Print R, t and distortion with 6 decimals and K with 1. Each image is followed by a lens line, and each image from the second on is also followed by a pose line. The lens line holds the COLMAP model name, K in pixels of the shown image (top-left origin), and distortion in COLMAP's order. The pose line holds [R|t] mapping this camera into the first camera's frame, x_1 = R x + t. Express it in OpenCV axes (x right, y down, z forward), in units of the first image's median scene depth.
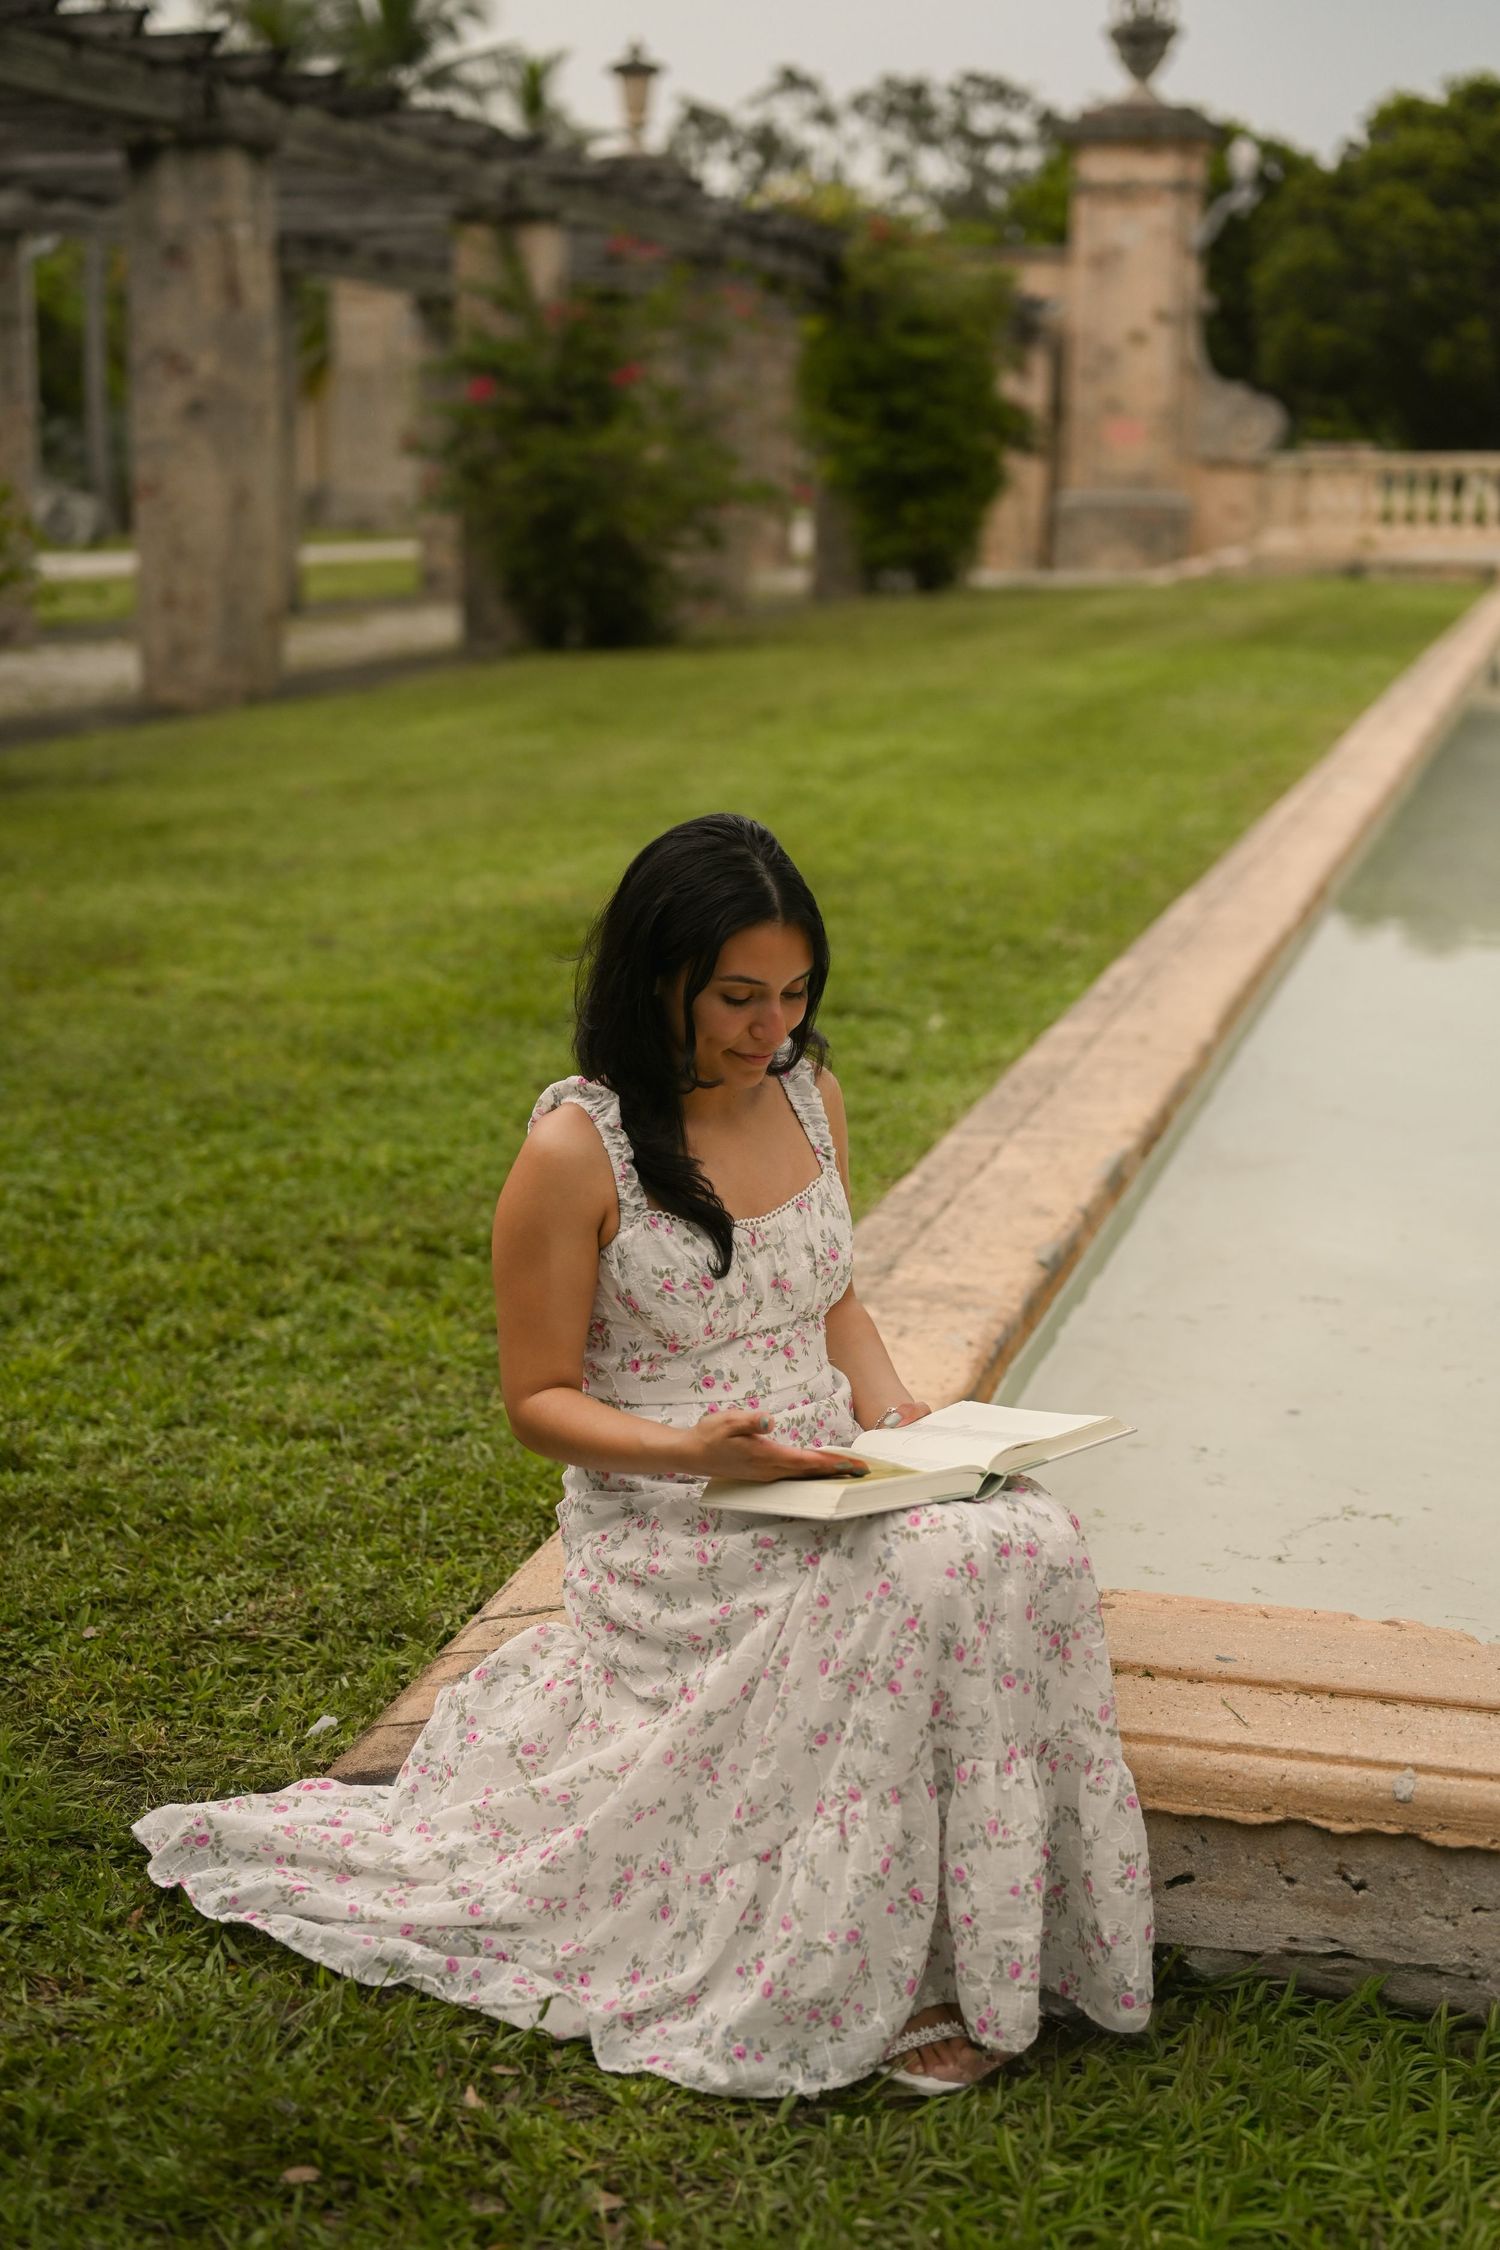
lens RADIAL K [[3154.8, 0, 750.0], [0, 3154.8, 1125.0], [0, 0, 1]] dist [0.012718, -0.062857]
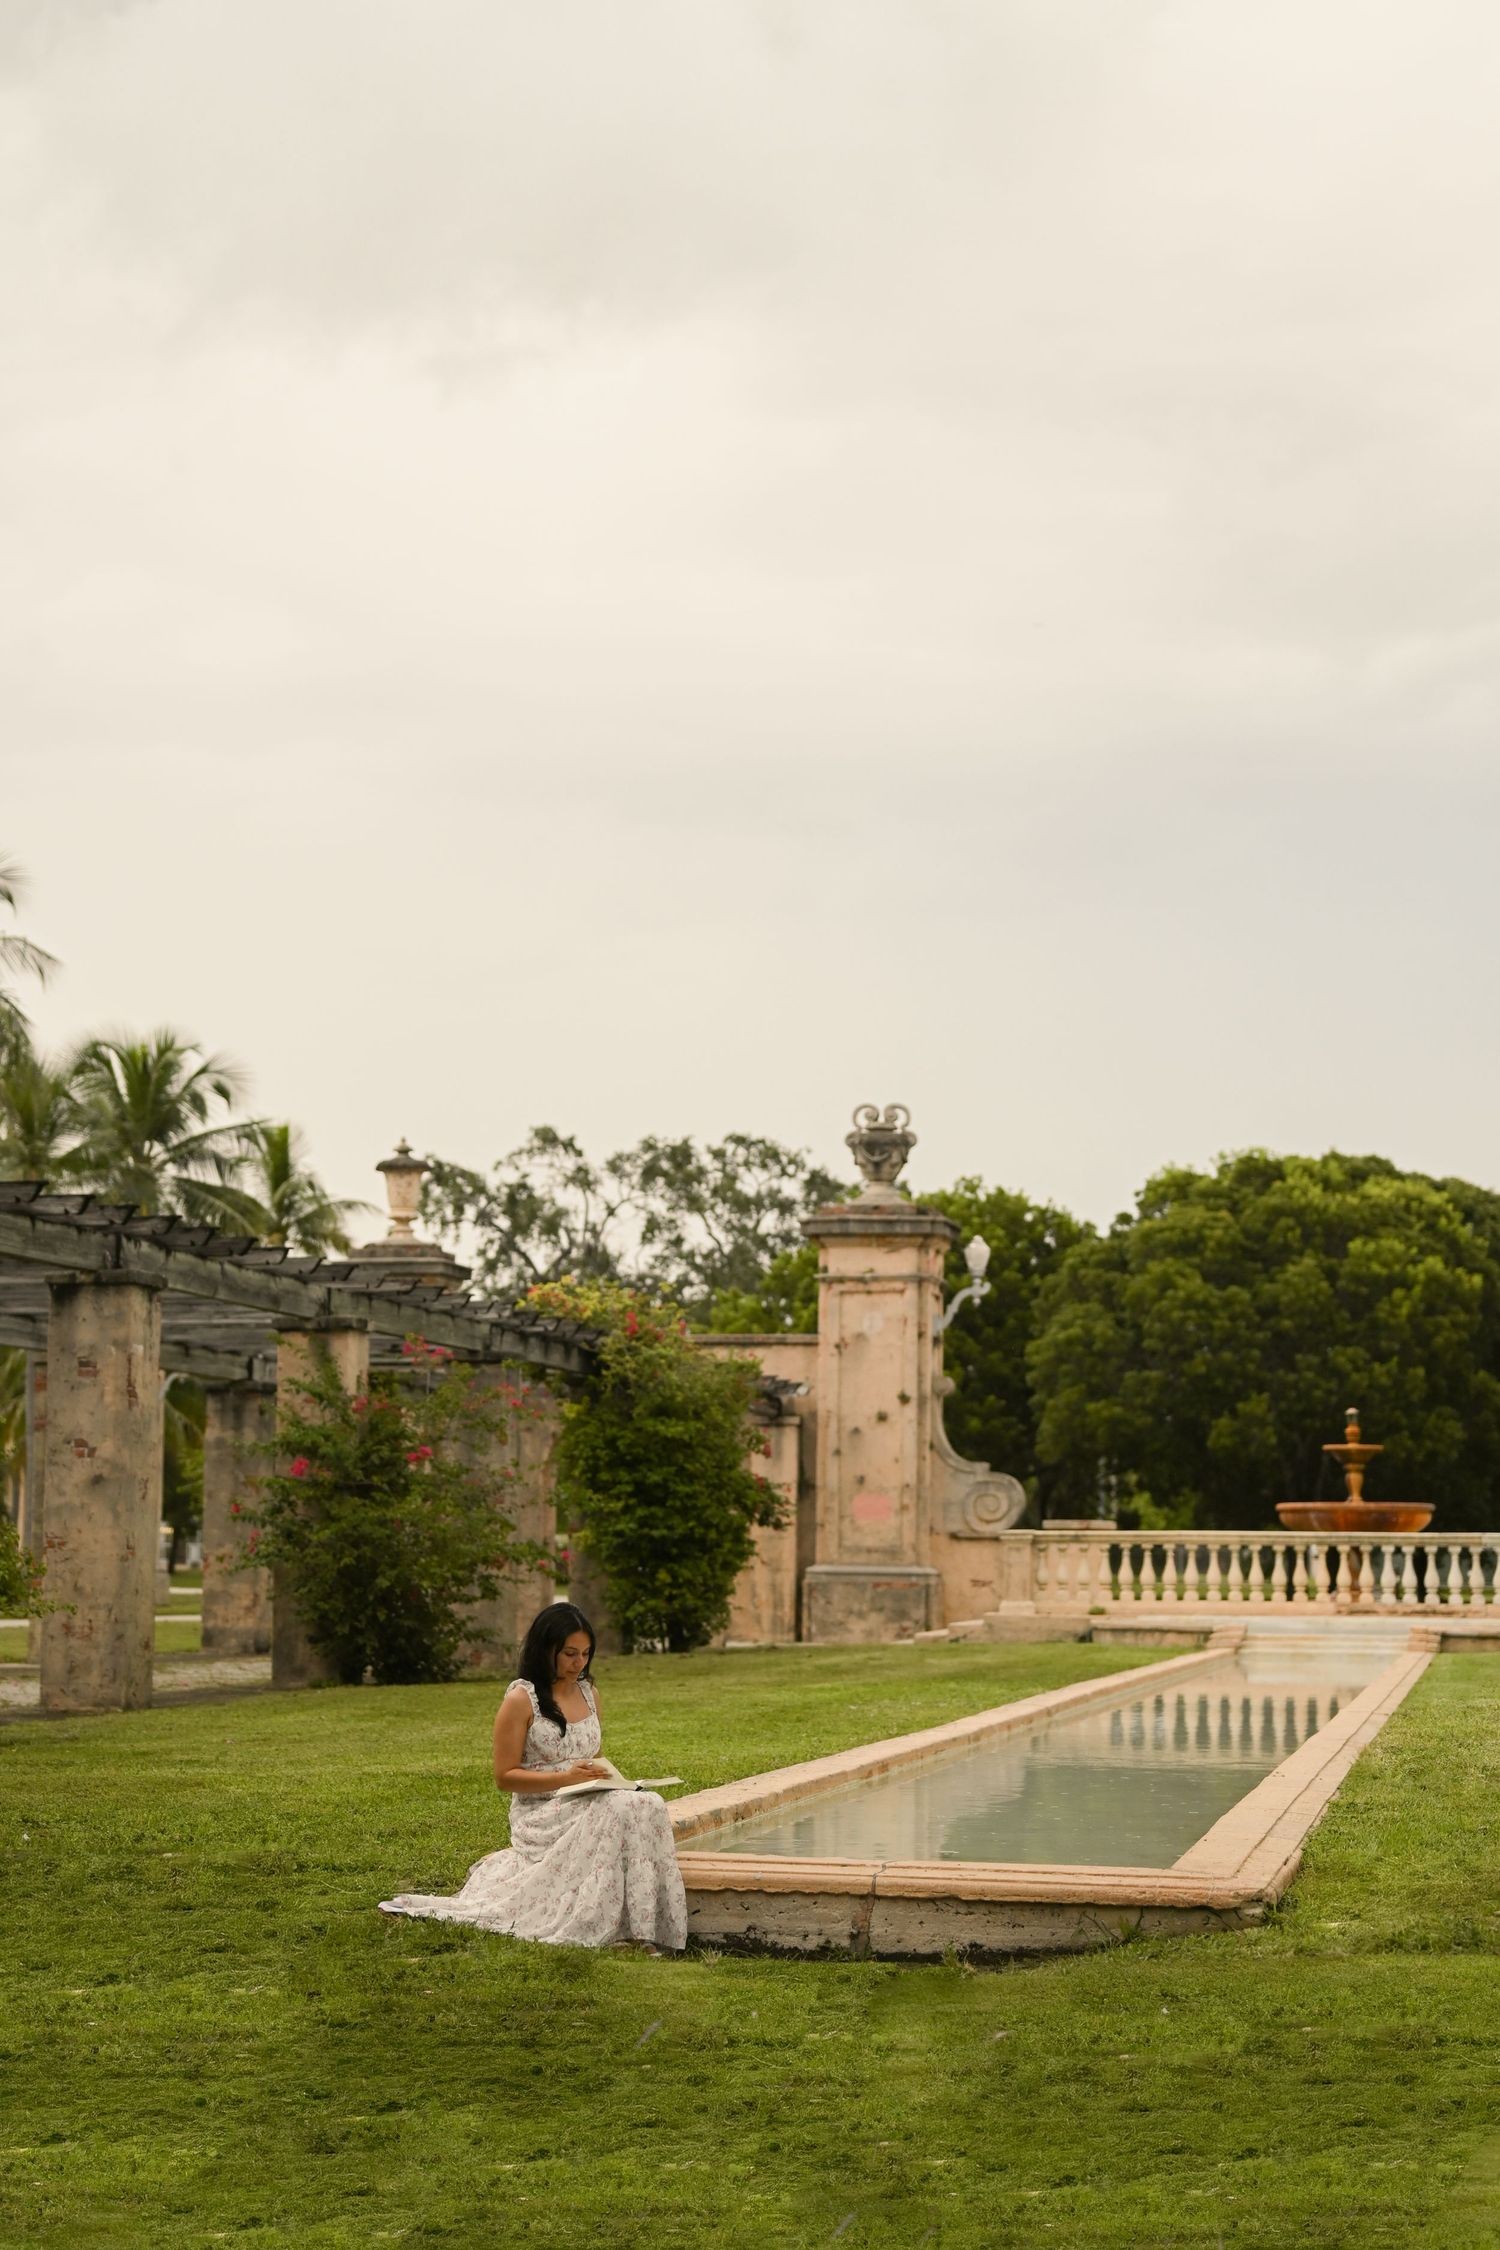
lens RADIAL K [[3341.3, 0, 750.0], [0, 3341.3, 1125.0], [0, 0, 1]] dist [-0.007636, -0.046386]
pose [[0.997303, 0.012657, 0.072301, -0.074540], [0.011432, 0.946214, -0.323340, 0.576310], [-0.072505, 0.323294, 0.943517, -2.570788]]
